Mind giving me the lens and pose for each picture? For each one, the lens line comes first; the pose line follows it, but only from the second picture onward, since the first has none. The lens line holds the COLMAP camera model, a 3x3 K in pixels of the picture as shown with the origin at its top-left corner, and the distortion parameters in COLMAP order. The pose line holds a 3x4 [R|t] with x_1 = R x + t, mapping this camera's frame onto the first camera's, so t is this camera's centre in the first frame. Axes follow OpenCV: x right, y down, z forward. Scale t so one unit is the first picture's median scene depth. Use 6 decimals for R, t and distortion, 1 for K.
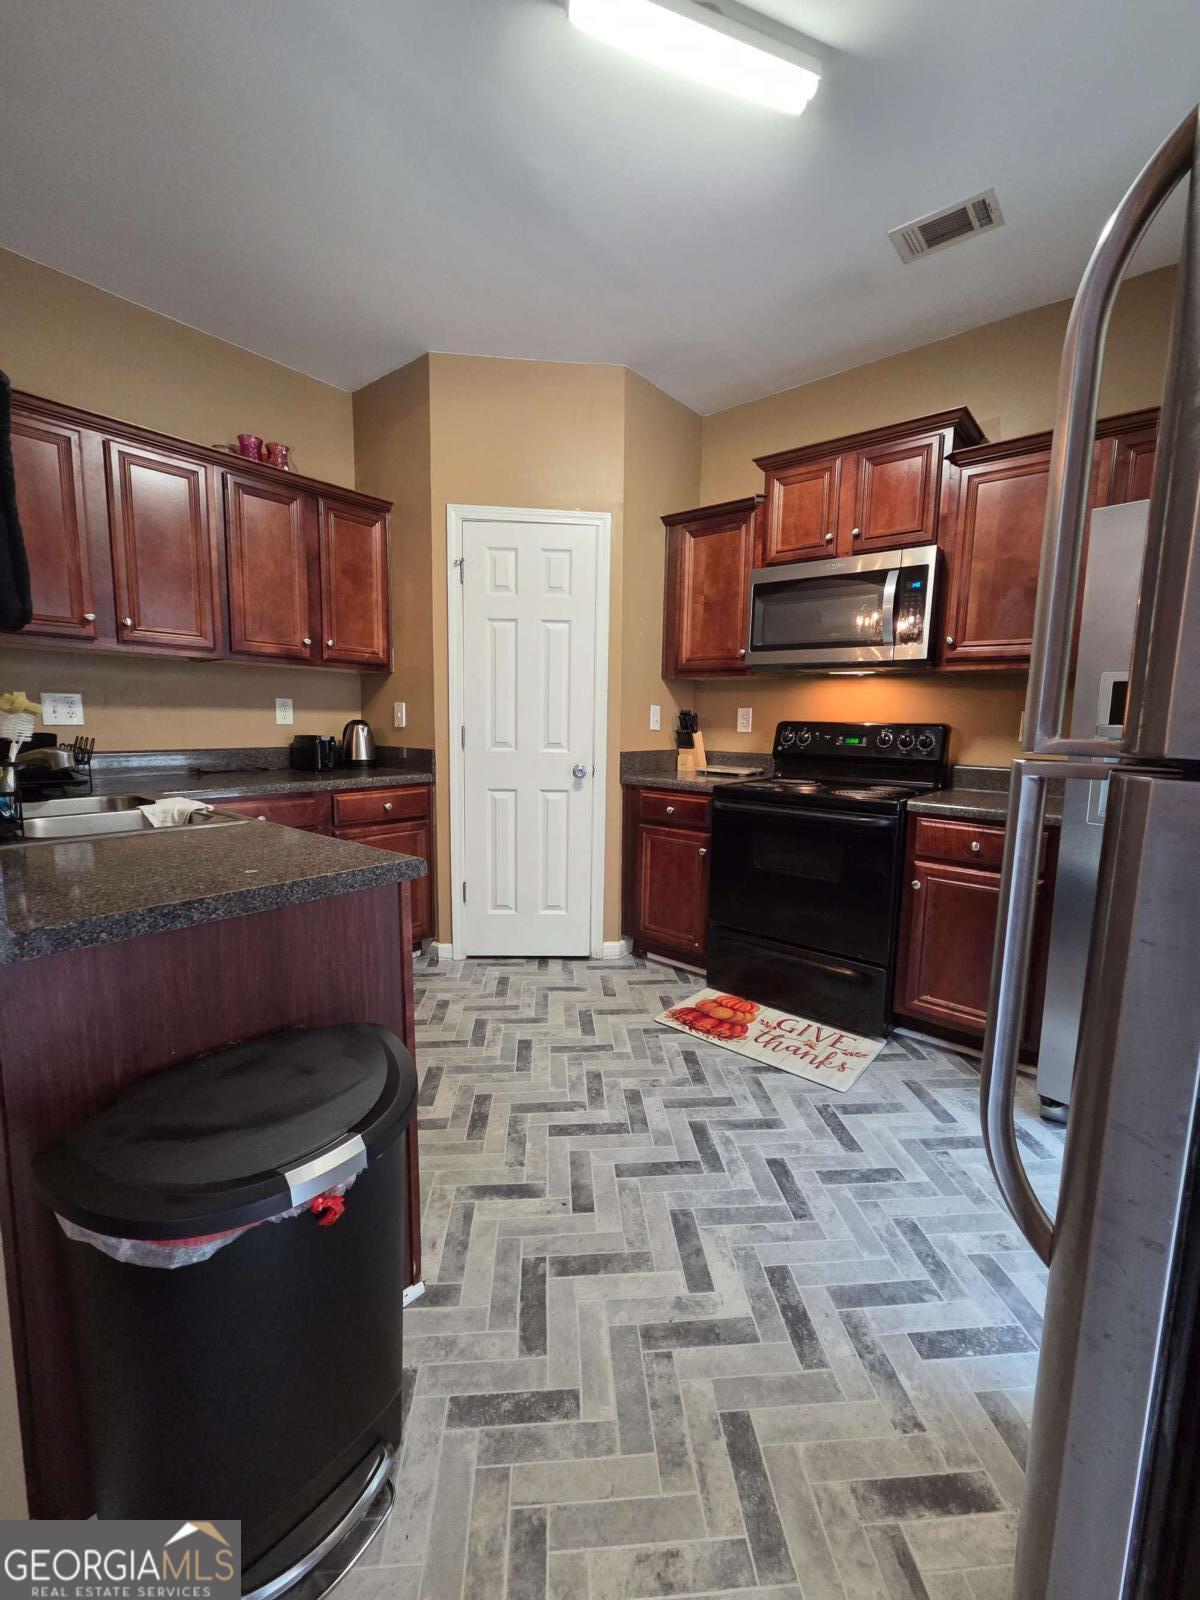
lens RADIAL K [[660.0, 0, 608.4], [0, 660.0, 803.0], [0, 0, 1]] dist [0.004443, -0.000617]
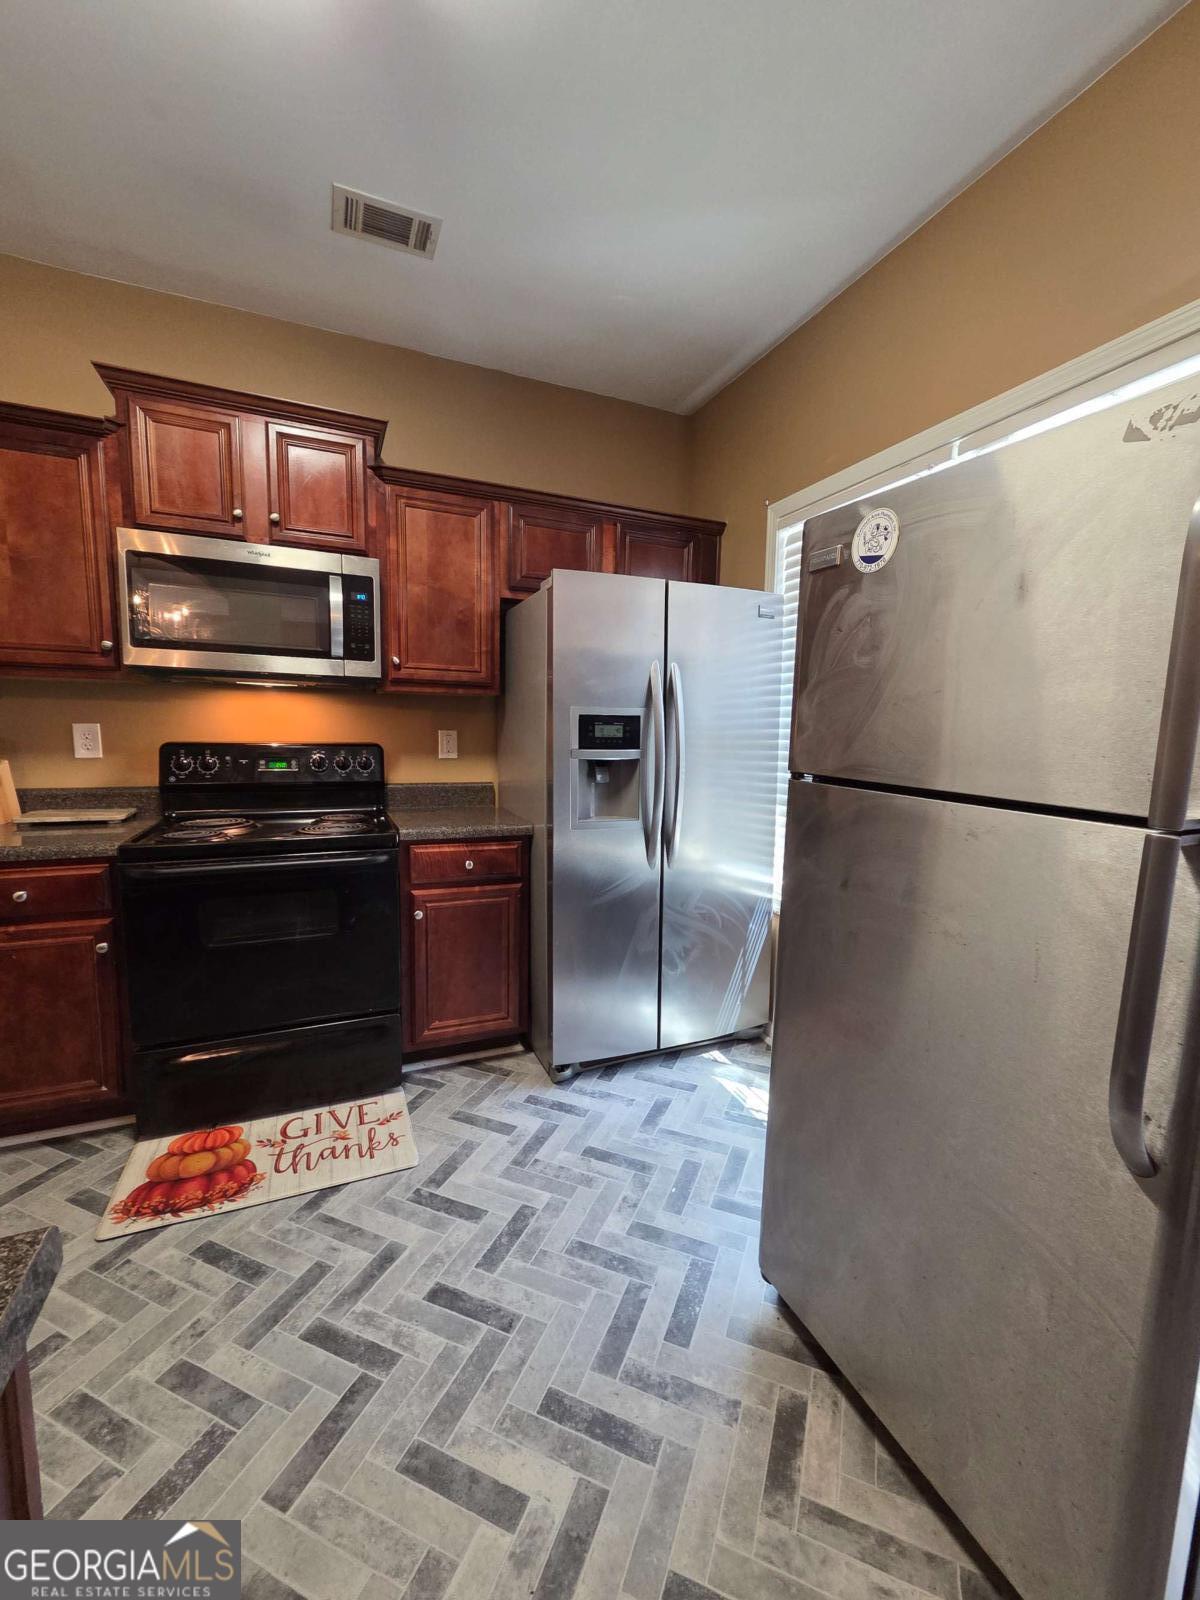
lens RADIAL K [[660.0, 0, 608.4], [0, 660.0, 803.0], [0, 0, 1]] dist [0.004443, -0.000617]
pose [[0.450467, -0.111000, 0.885866, -0.241952], [0.105175, 0.991930, 0.070808, -0.076718], [-0.886576, 0.061275, 0.458506, 0.301831]]
